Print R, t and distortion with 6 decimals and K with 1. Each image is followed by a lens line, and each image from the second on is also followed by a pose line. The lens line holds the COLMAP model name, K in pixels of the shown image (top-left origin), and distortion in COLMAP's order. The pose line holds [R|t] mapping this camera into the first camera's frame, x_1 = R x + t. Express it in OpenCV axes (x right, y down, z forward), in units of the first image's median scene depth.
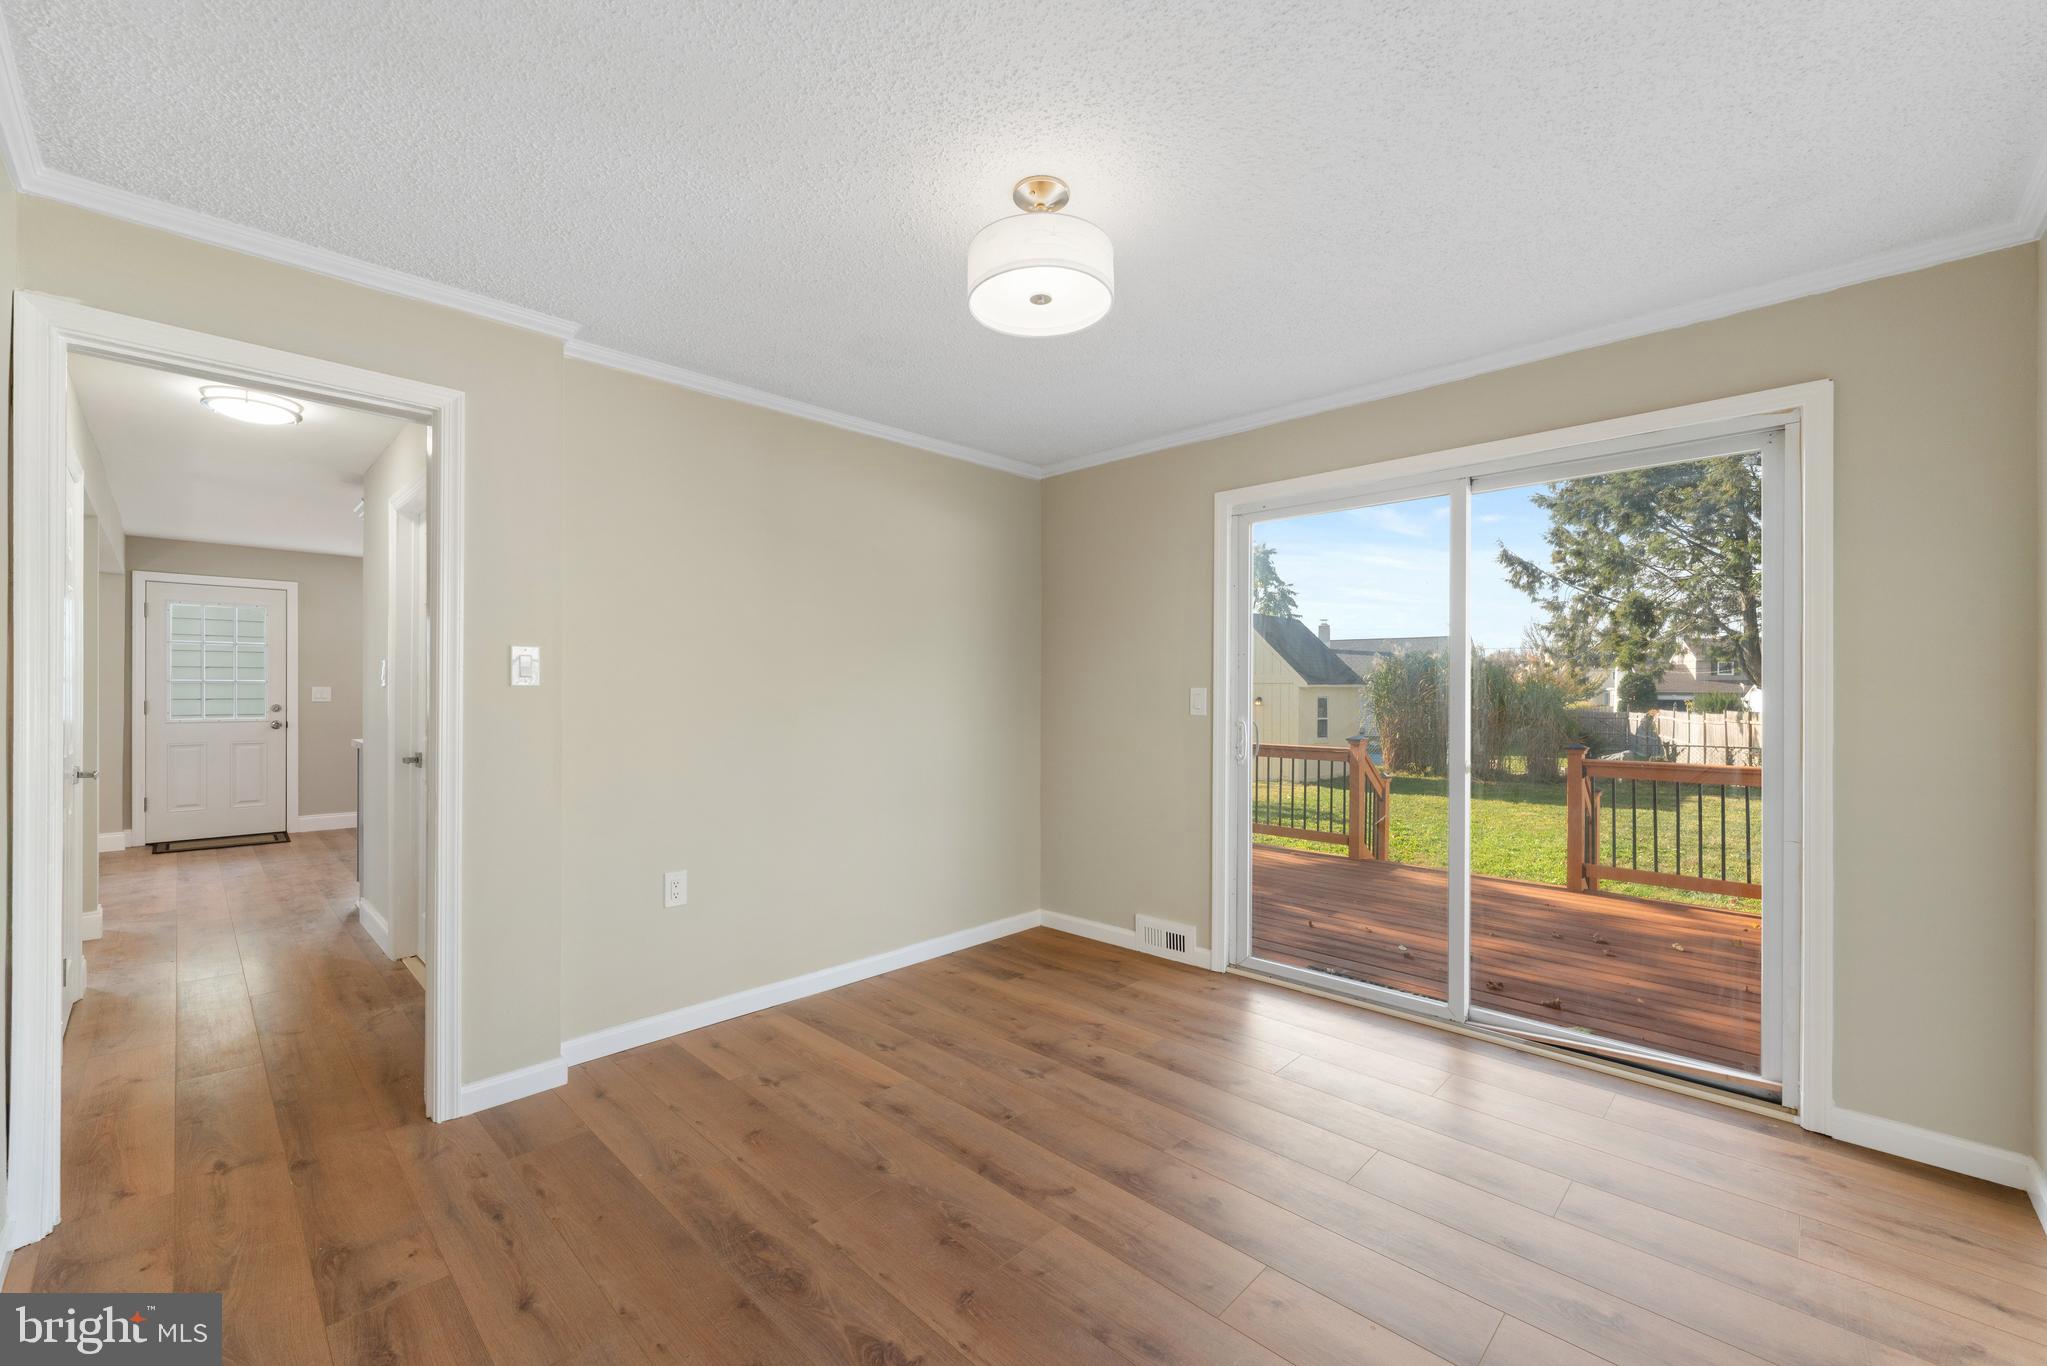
lens RADIAL K [[833.7, 0, 1005.1], [0, 833.7, 679.3], [0, 0, 1]] dist [-0.001428, -0.000545]
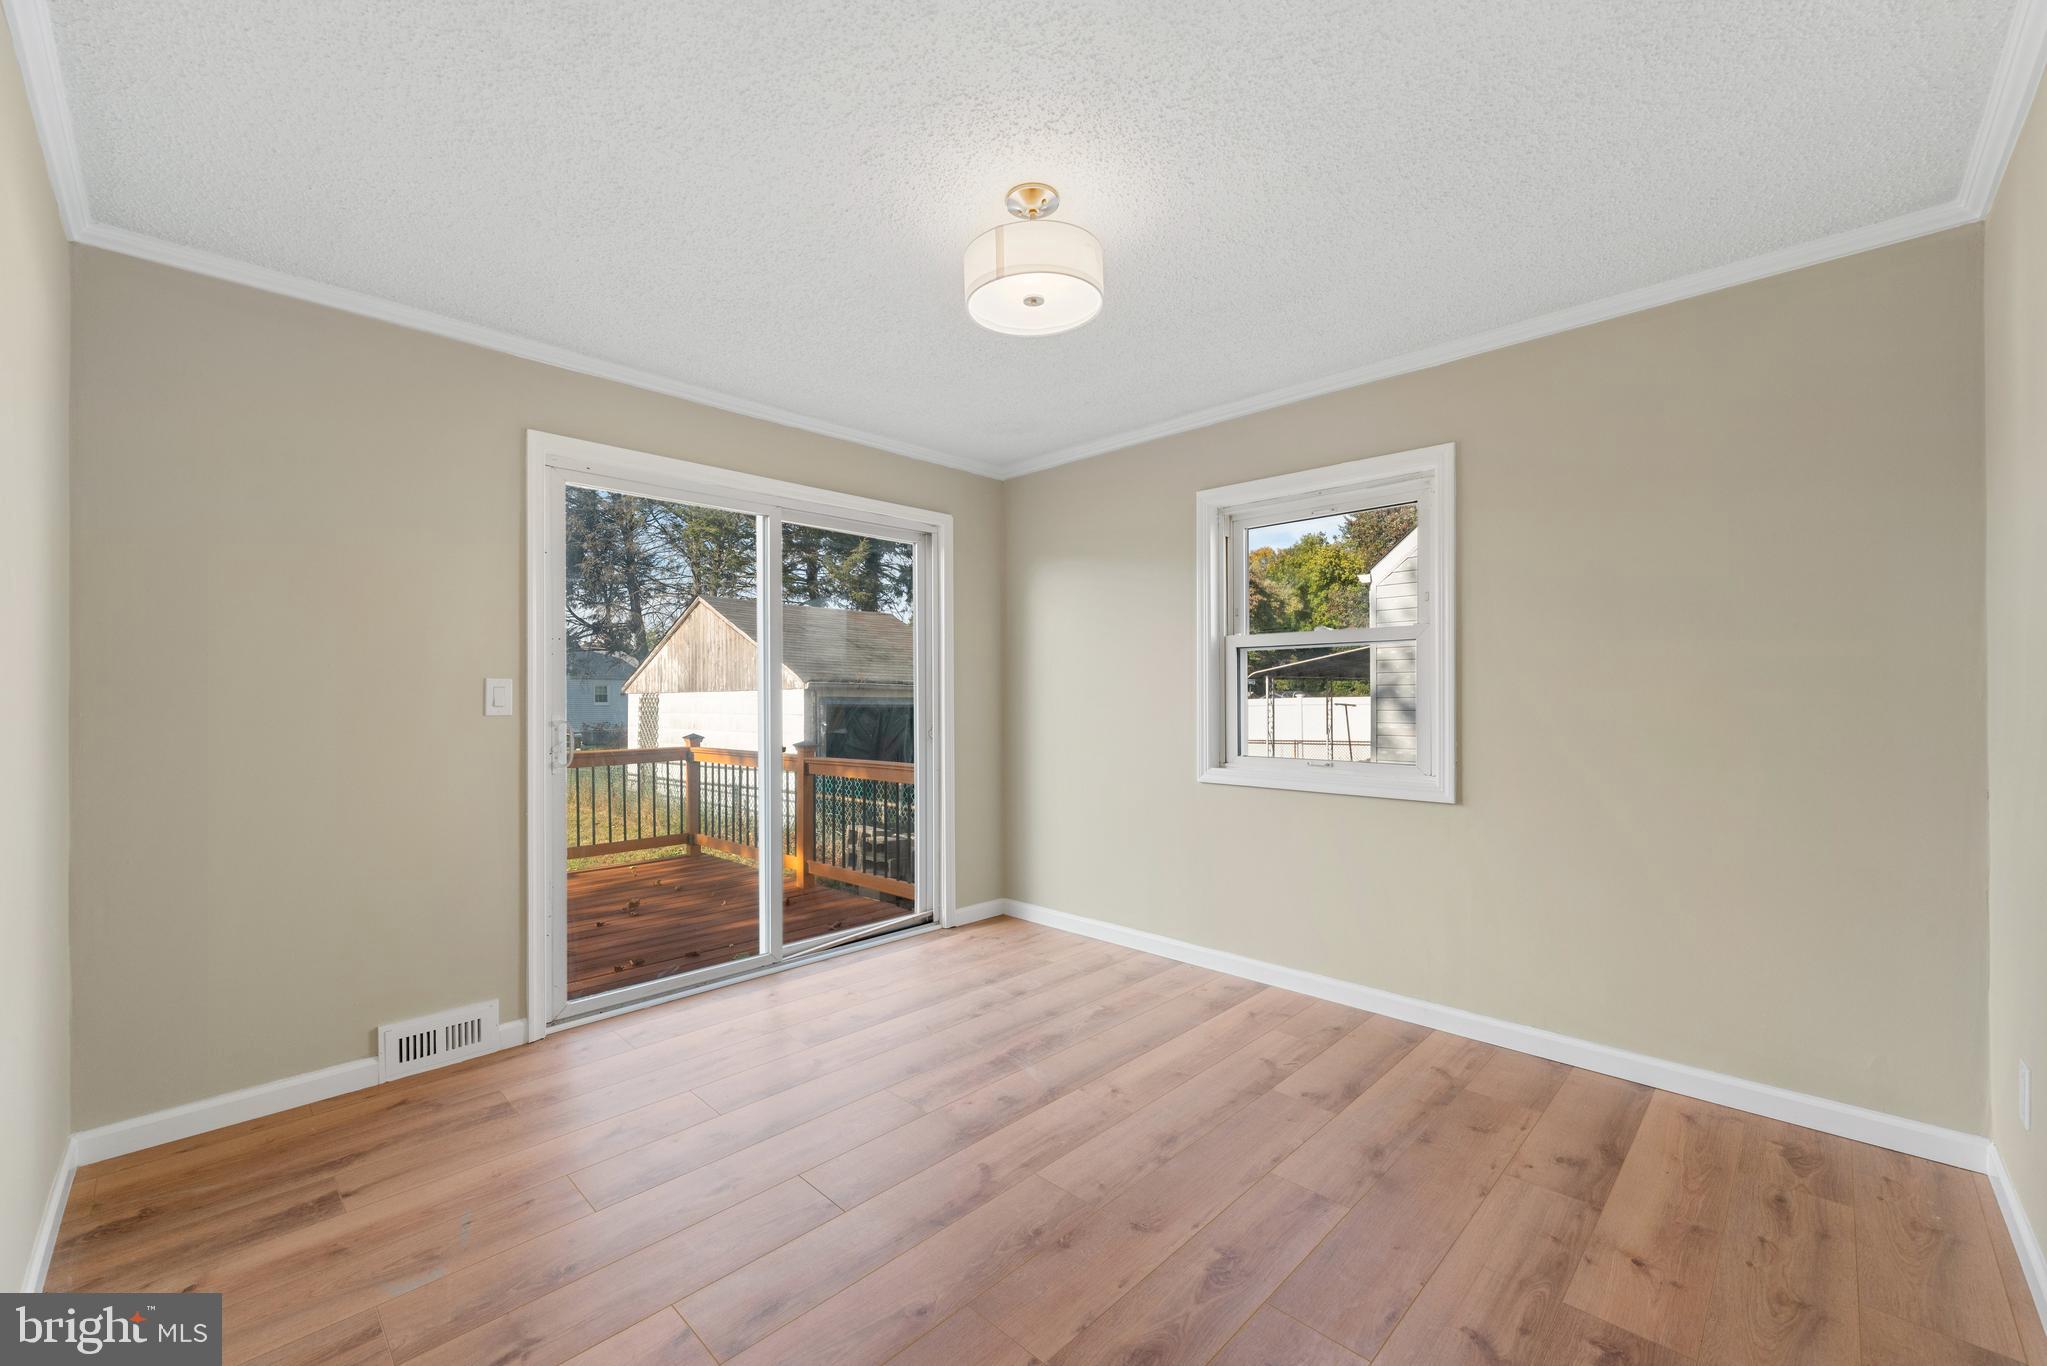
lens RADIAL K [[794.6, 0, 1023.5], [0, 794.6, 683.0], [0, 0, 1]] dist [0.000039, 0.000067]
pose [[0.008543, 0.008391, 0.999928, -0.548732], [-0.009268, 0.999923, -0.008312, 0.007733], [-0.999921, -0.009196, 0.008620, 0.560889]]
